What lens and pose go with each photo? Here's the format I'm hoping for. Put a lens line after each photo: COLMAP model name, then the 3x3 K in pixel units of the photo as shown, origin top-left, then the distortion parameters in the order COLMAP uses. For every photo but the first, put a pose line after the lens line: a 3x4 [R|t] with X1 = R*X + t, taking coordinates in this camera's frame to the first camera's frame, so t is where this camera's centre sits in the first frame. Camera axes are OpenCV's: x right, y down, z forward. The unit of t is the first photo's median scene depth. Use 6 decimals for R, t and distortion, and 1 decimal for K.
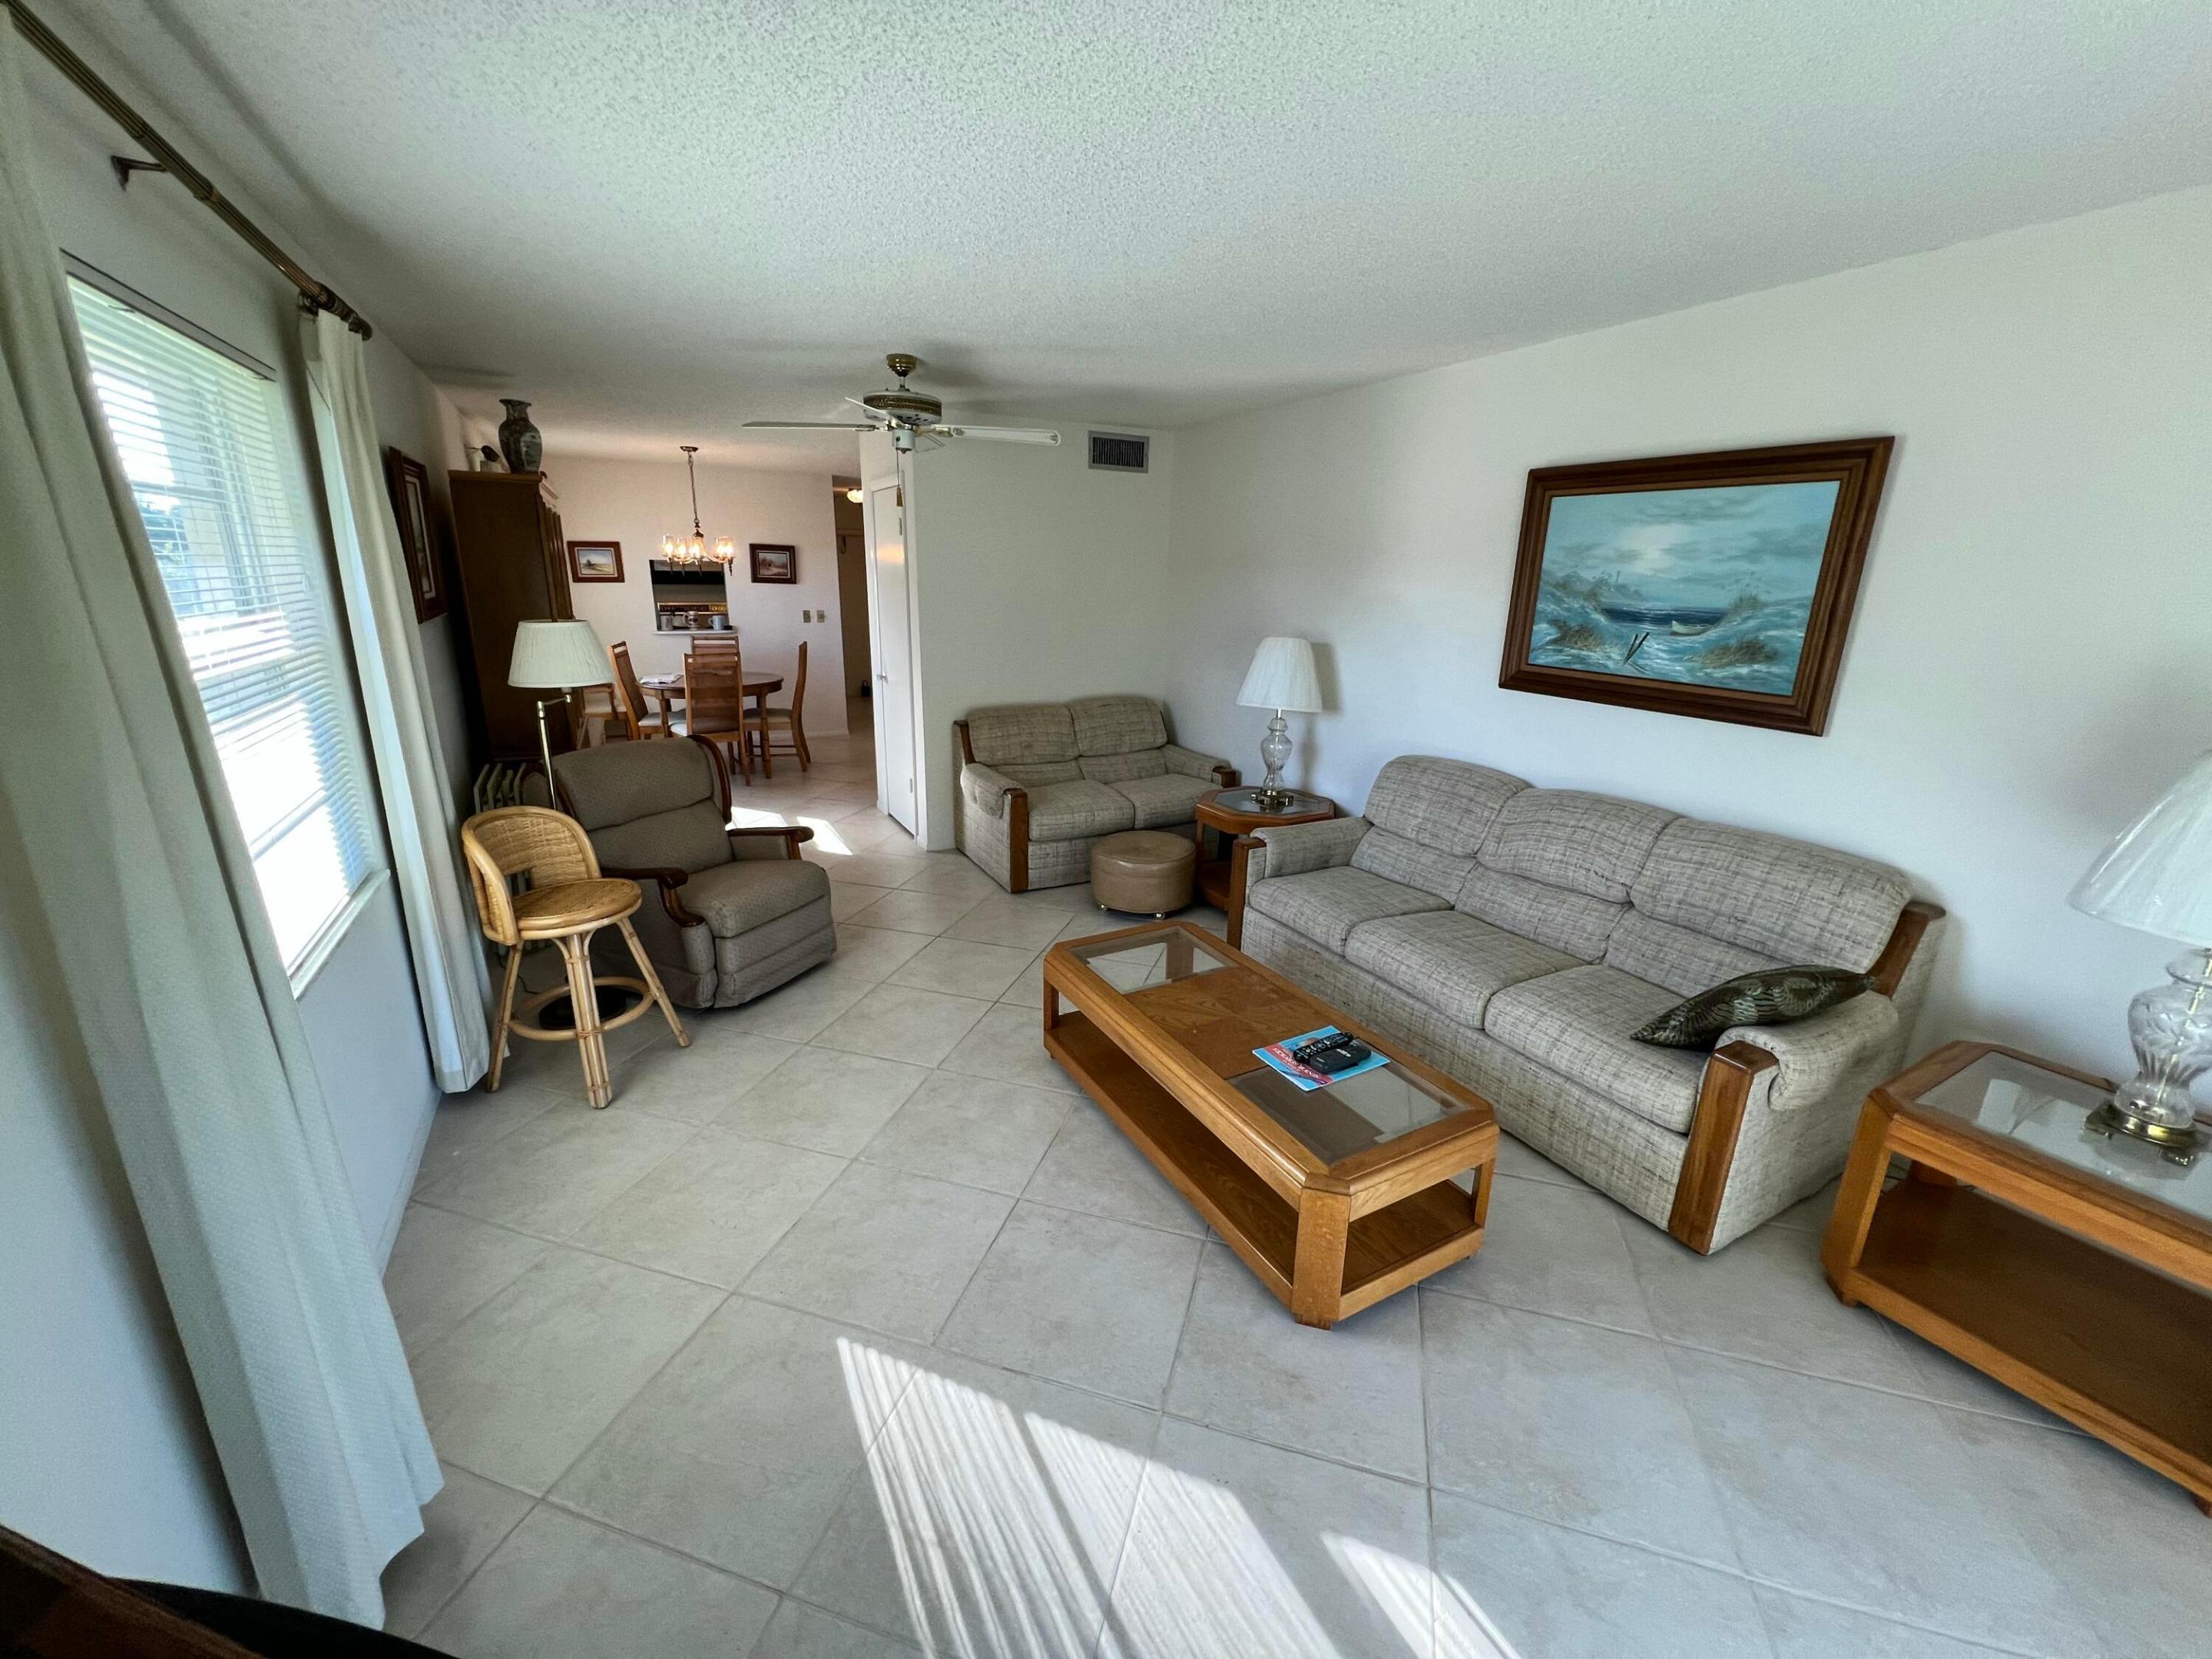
lens RADIAL K [[884.8, 0, 1110.1], [0, 884.8, 822.4], [0, 0, 1]] dist [0.000931, -0.000148]
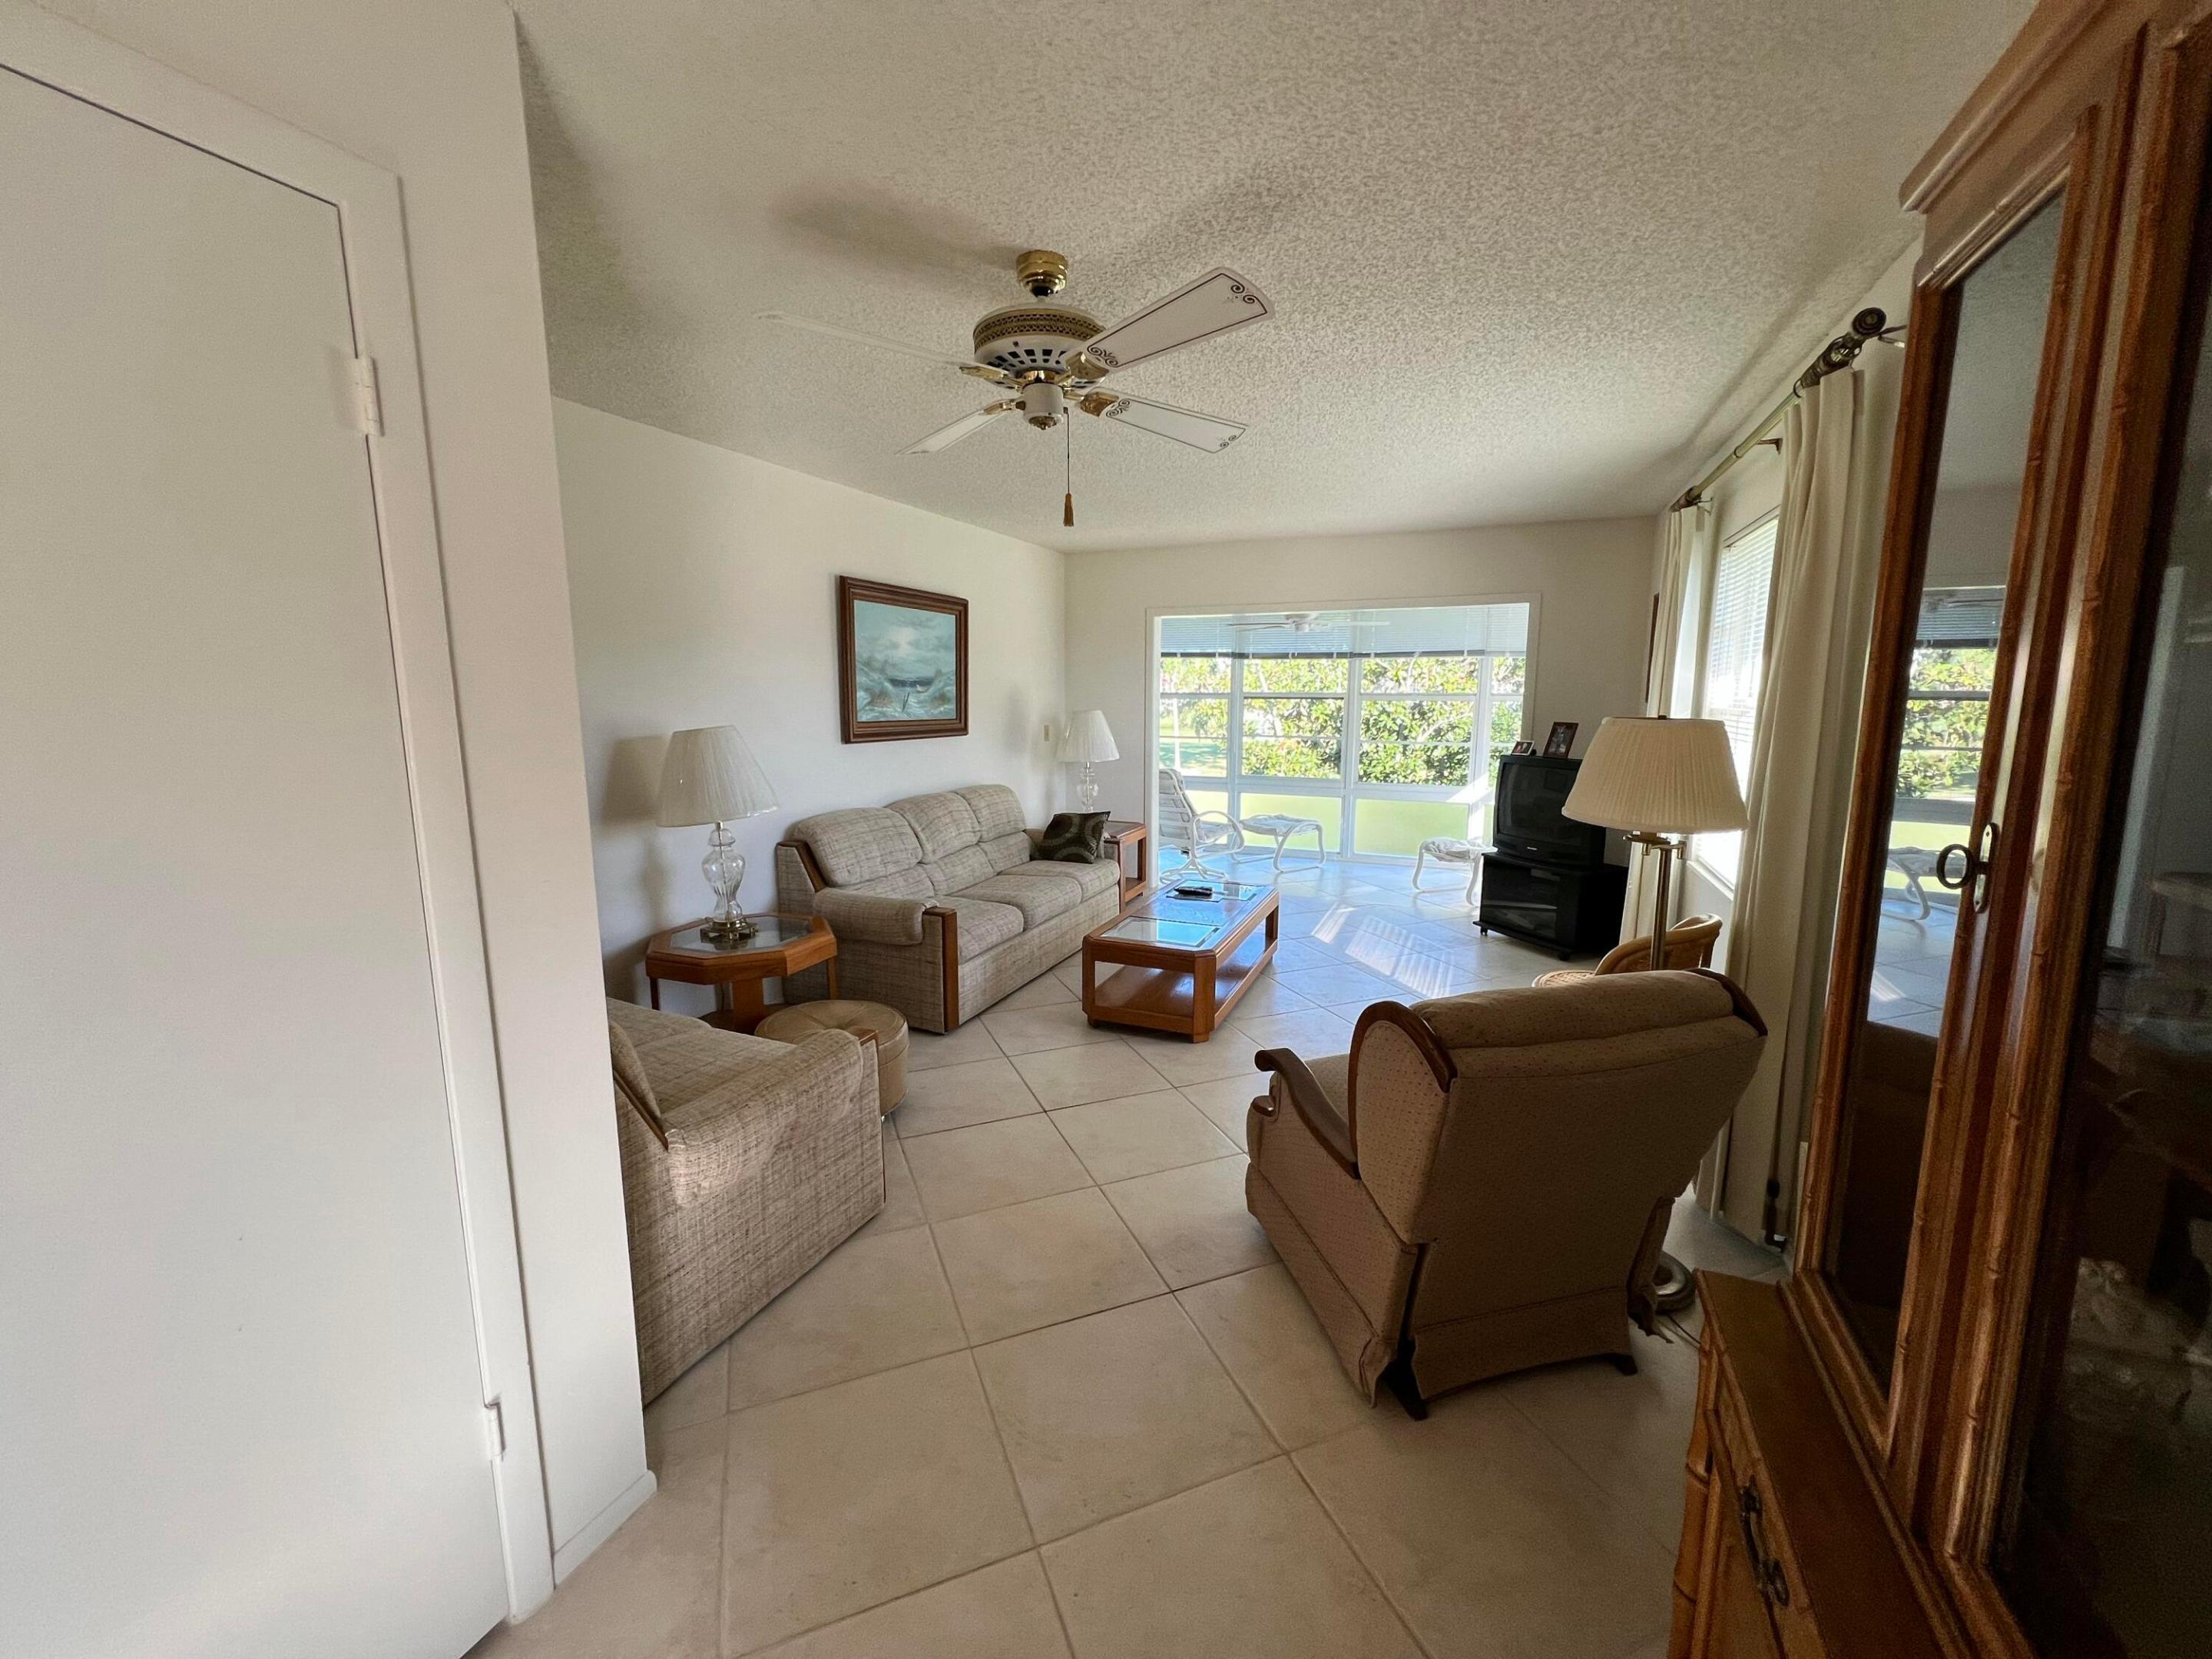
lens RADIAL K [[884.8, 0, 1091.6], [0, 884.8, 820.7], [0, 0, 1]] dist [0.000931, -0.000148]
pose [[-0.609575, -0.135899, 0.780993, -0.891933], [0.202386, 0.925868, 0.319073, -0.444954], [-0.766458, 0.352561, -0.536882, 1.691264]]
